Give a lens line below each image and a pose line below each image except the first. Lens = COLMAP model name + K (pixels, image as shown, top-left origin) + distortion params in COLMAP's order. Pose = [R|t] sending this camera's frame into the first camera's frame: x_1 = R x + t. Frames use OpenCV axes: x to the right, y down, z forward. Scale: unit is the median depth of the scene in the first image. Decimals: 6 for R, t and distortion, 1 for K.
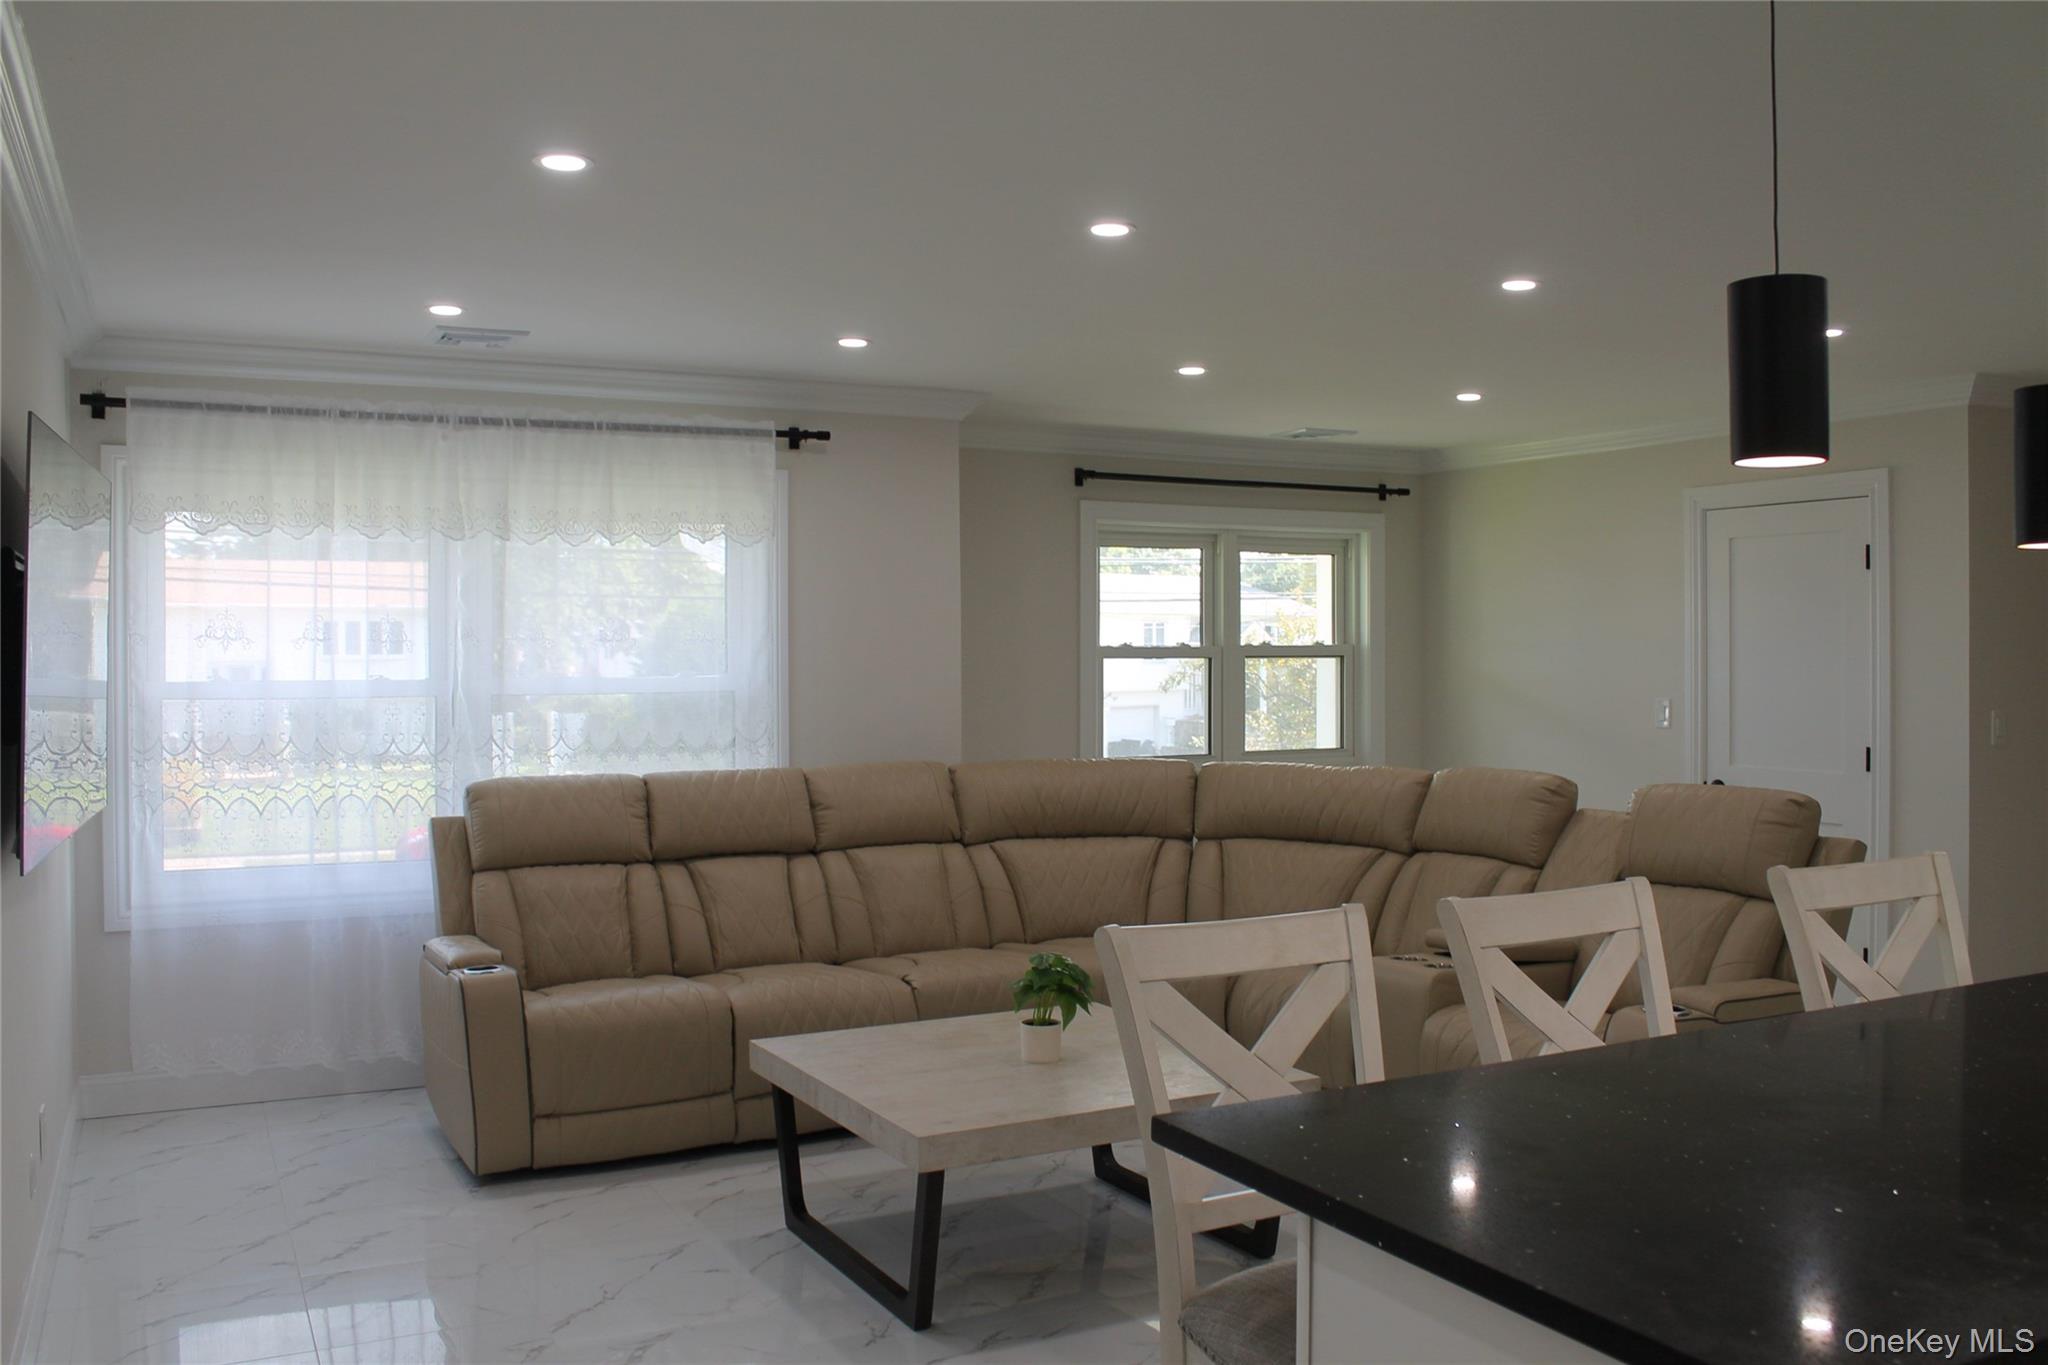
lens RADIAL K [[1754.5, 0, 1024.2], [0, 1754.5, 676.6], [0, 0, 1]] dist [-0.168345, 0.142589]
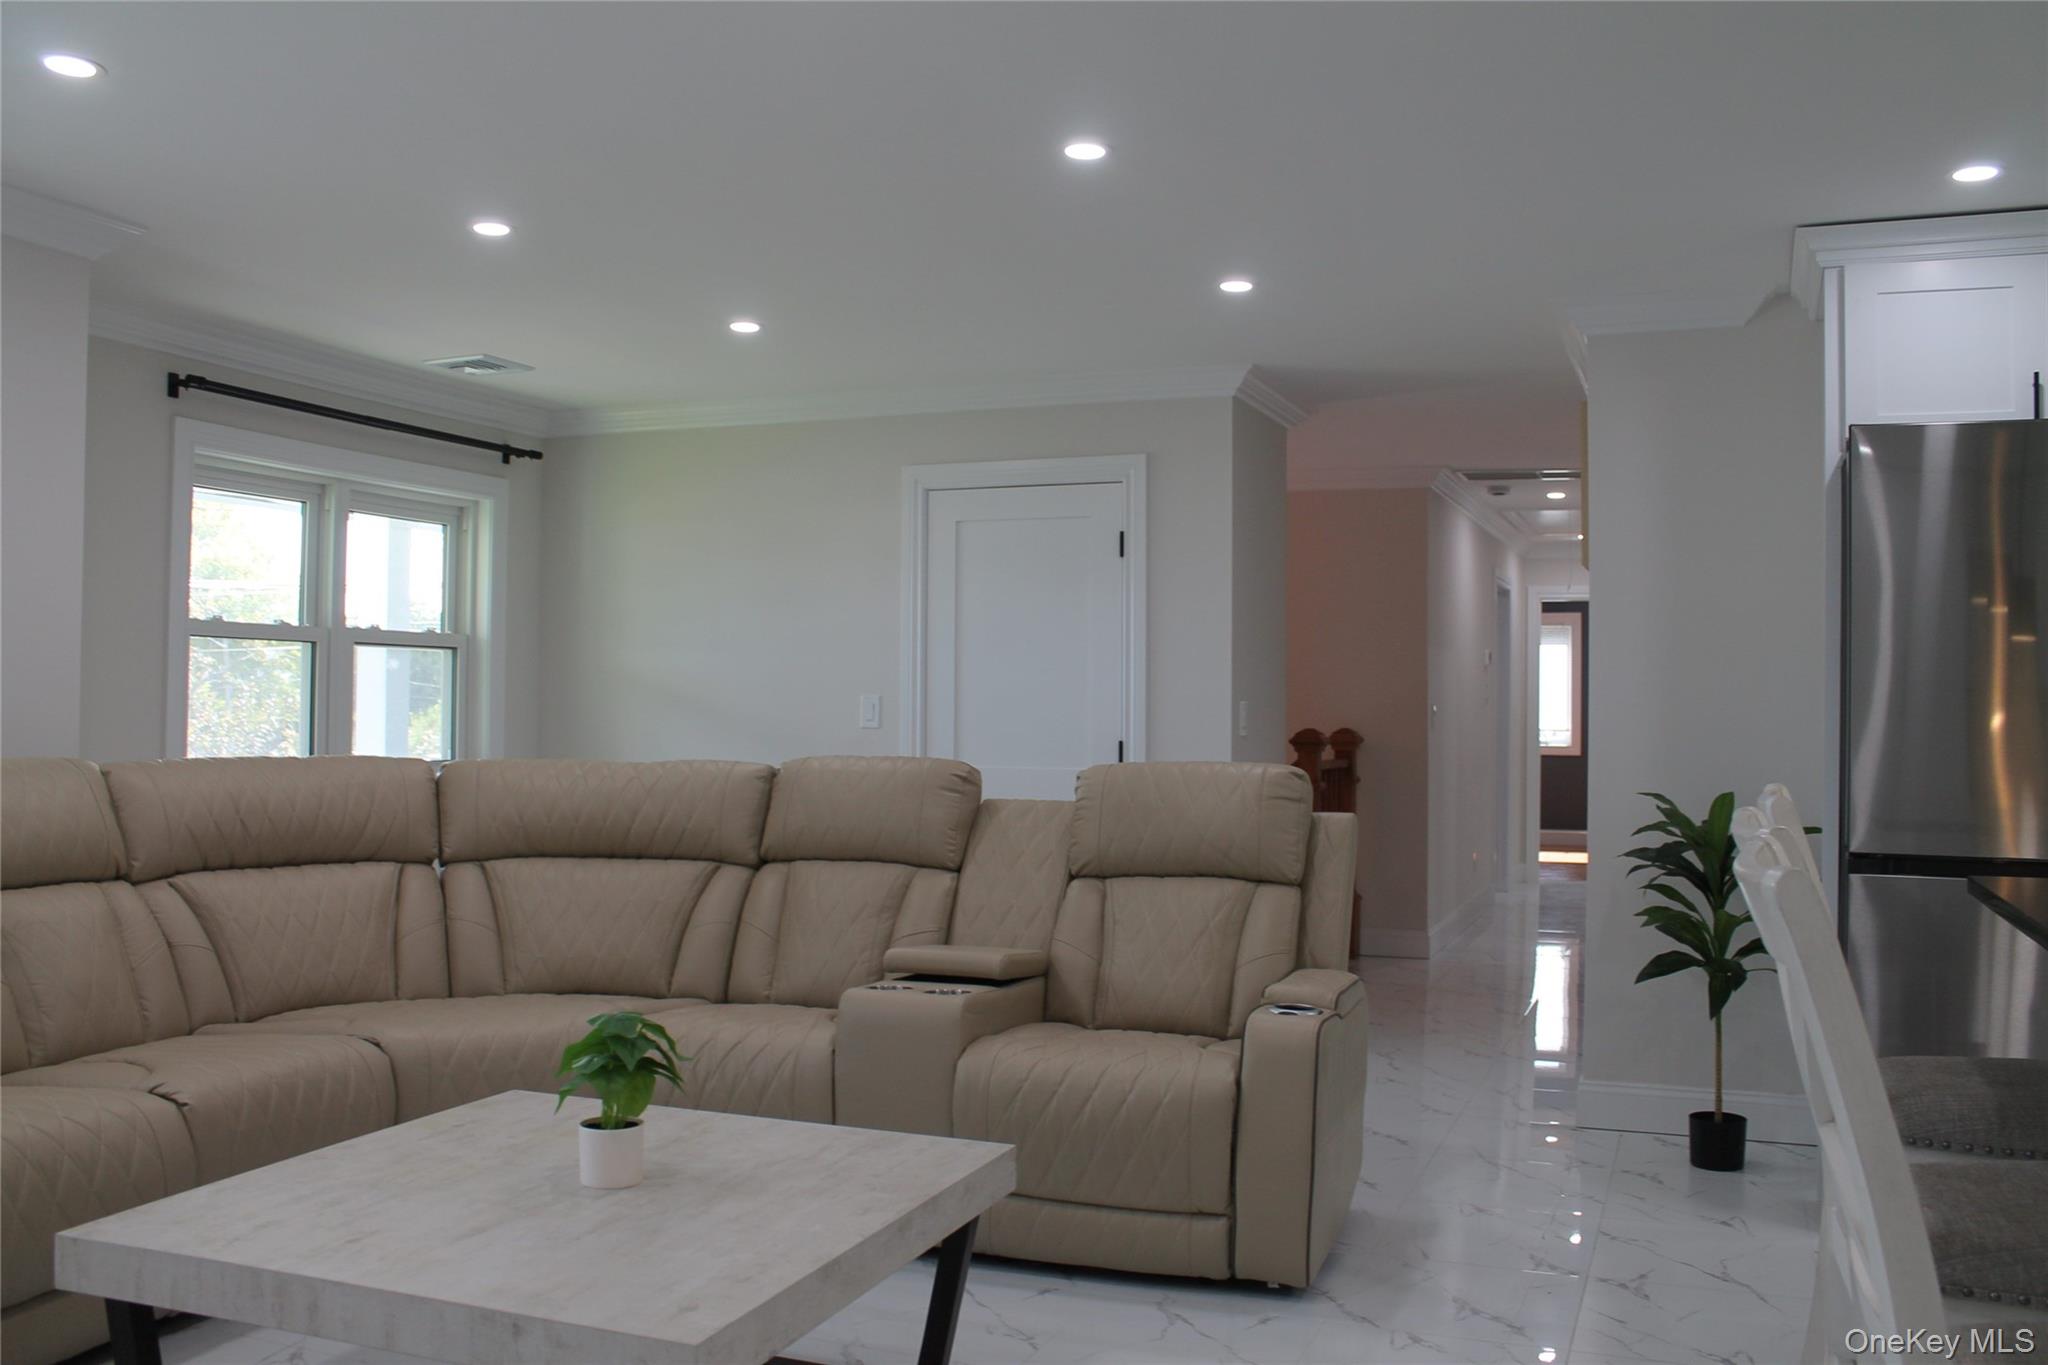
lens RADIAL K [[1754.5, 0, 1024.2], [0, 1754.5, 676.6], [0, 0, 1]] dist [-0.168345, 0.142589]
pose [[0.752803, 0.022494, 0.657862, -0.200080], [0.000156, 0.999410, -0.034351, 0.039326], [-0.658246, 0.025962, 0.752355, 0.288713]]
